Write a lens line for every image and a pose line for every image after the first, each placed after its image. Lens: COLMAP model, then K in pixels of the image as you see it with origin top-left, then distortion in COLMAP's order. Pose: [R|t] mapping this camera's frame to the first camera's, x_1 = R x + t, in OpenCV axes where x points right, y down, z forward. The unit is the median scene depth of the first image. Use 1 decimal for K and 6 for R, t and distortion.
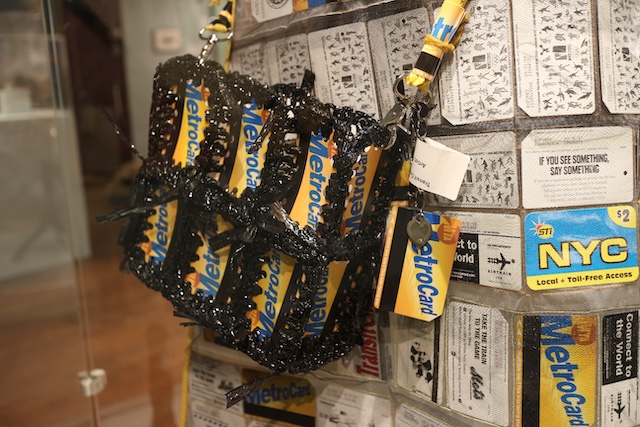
lens RADIAL K [[650.8, 0, 318.5], [0, 650.8, 214.5], [0, 0, 1]] dist [-0.014458, 0.000000]
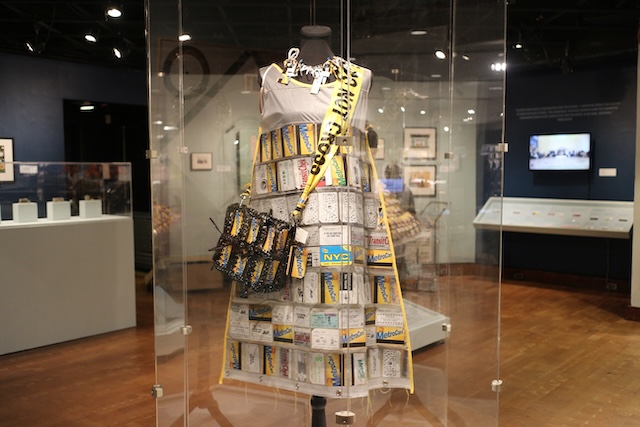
lens RADIAL K [[650.8, 0, 320.8], [0, 650.8, 213.7], [0, 0, 1]] dist [-0.014458, 0.000000]
pose [[0.999556, 0.020566, -0.021537, 0.356577], [-0.023848, 0.985950, -0.165332, 0.410923], [0.017835, 0.165772, 0.986003, -2.665585]]
